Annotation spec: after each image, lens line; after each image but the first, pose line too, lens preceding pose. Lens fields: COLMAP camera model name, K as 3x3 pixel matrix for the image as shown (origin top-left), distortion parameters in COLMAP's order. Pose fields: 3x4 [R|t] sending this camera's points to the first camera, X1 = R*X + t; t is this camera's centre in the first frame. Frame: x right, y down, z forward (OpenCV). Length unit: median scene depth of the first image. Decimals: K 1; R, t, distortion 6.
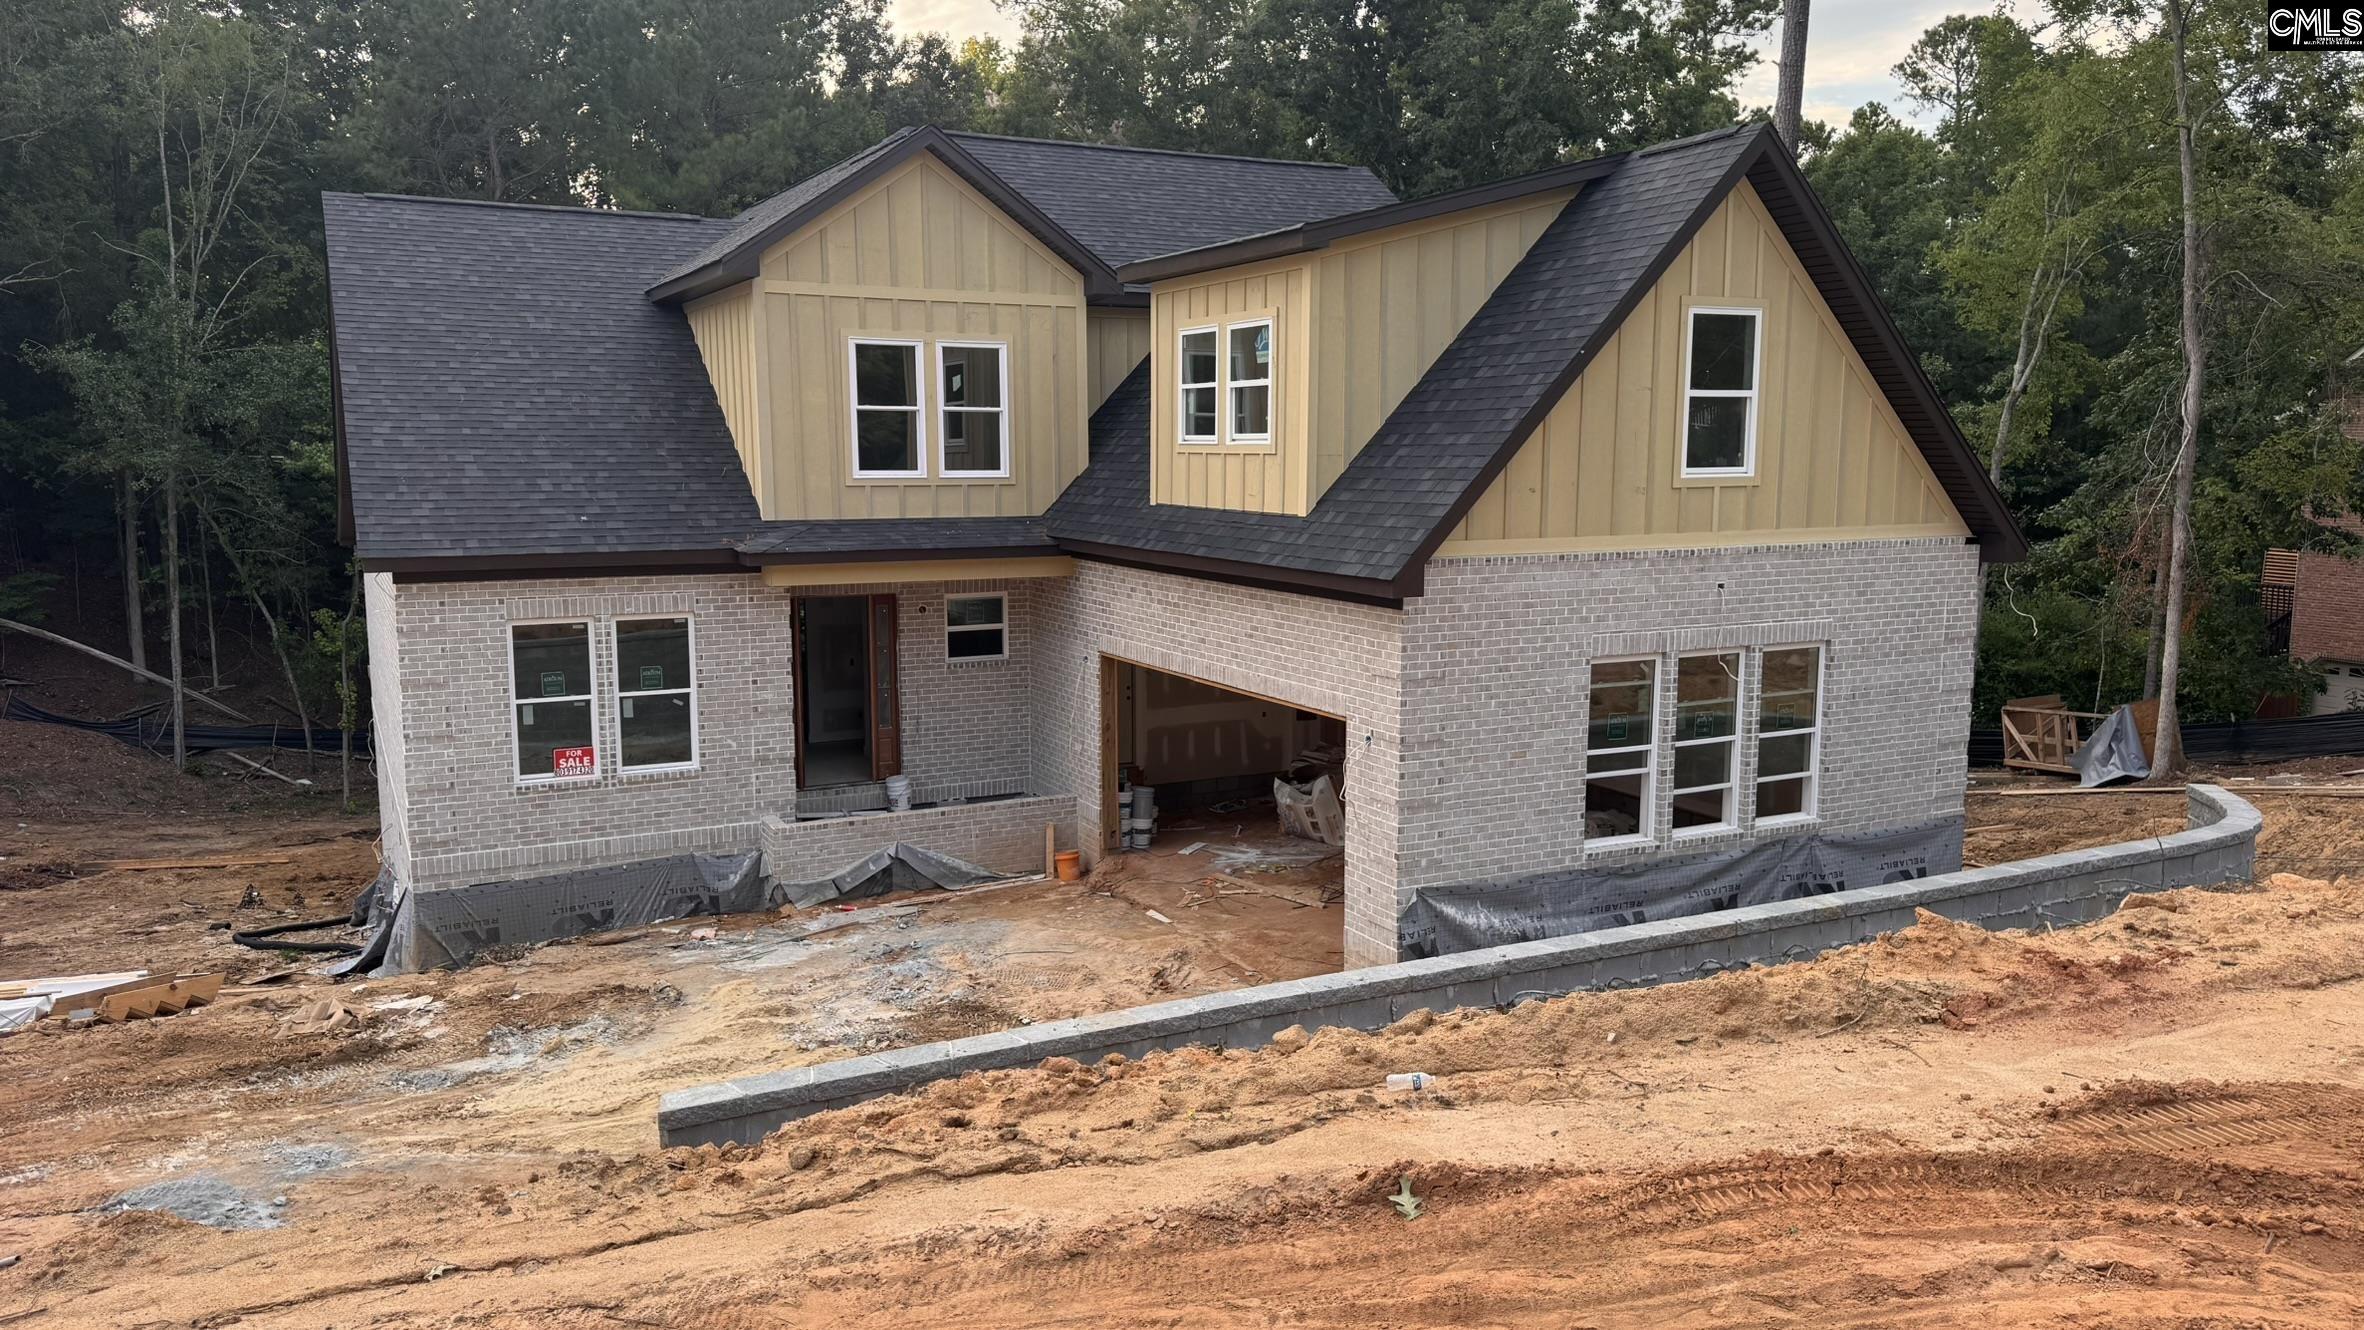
lens RADIAL K [[1668.4, 0, 1172.7], [0, 1668.4, 669.6], [0, 0, 1]] dist [0.072690, -0.017867]
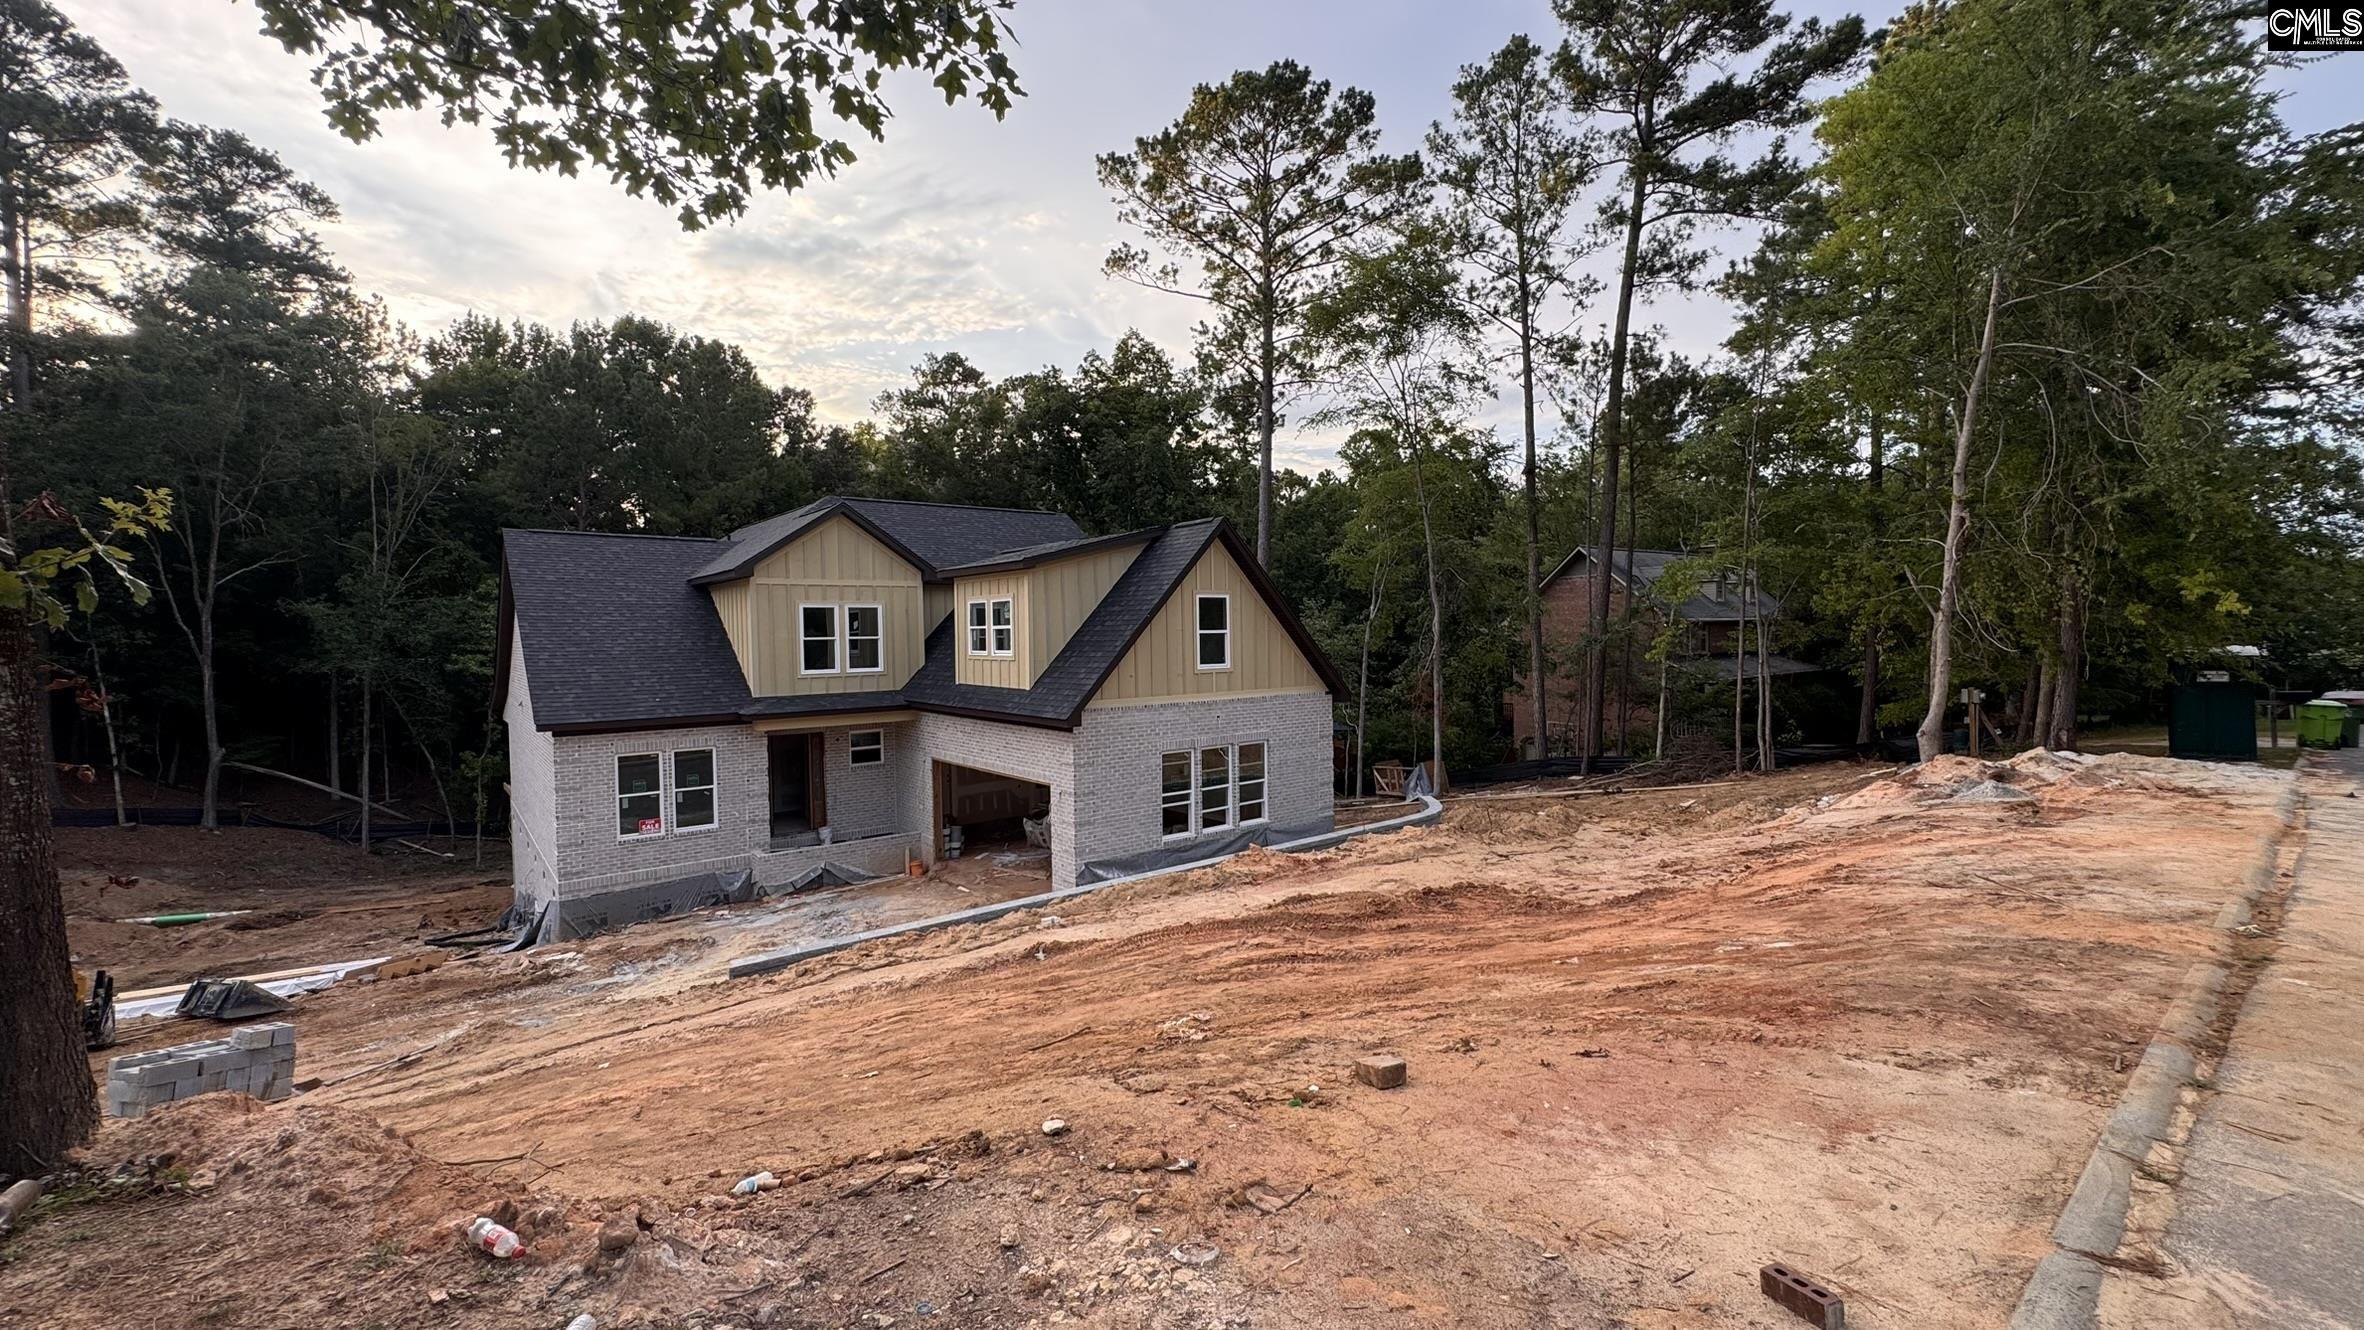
lens RADIAL K [[951.7, 0, 1180.1], [0, 951.7, 664.4], [0, 0, 1]] dist [-0.010846, 0.000526]
pose [[0.978448, -0.020827, 0.205441, 0.018779], [0.041726, 0.994318, -0.097927, 0.002474], [-0.202234, 0.104388, 0.973758, -0.210602]]
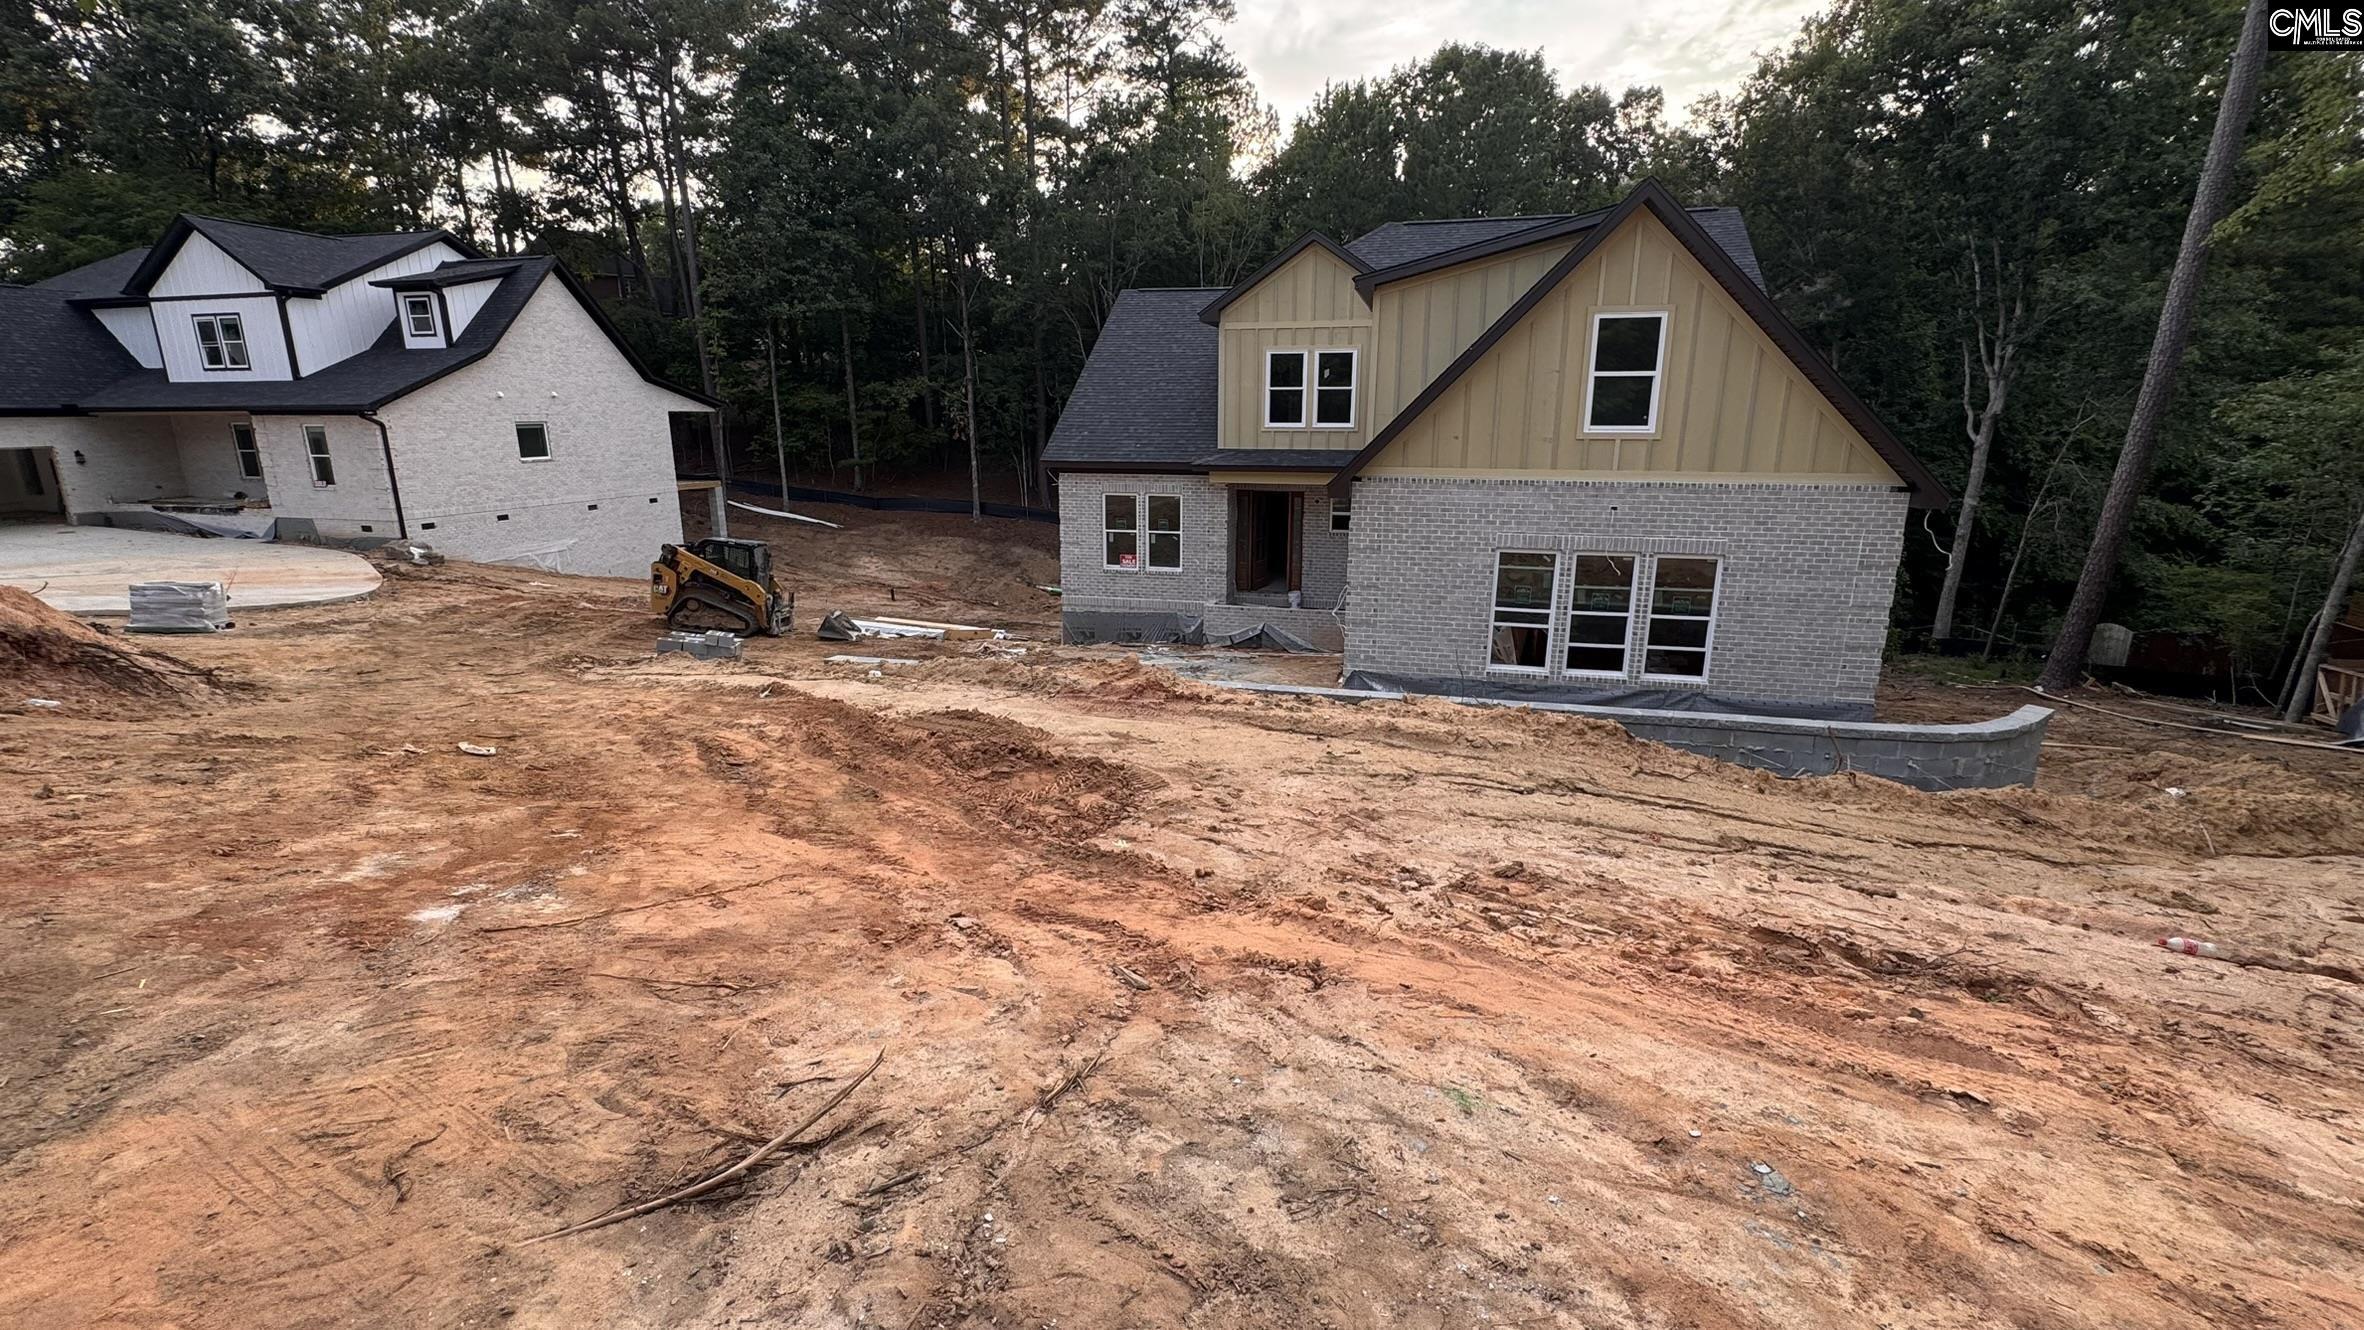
lens RADIAL K [[1009.6, 0, 1178.2], [0, 1009.6, 670.6], [0, 0, 1]] dist [-0.015754, -0.000295]
pose [[0.744725, 0.166270, -0.646327, 0.599418], [-0.088022, 0.984478, 0.151838, -0.009705], [0.661541, -0.056186, 0.747801, 0.082914]]
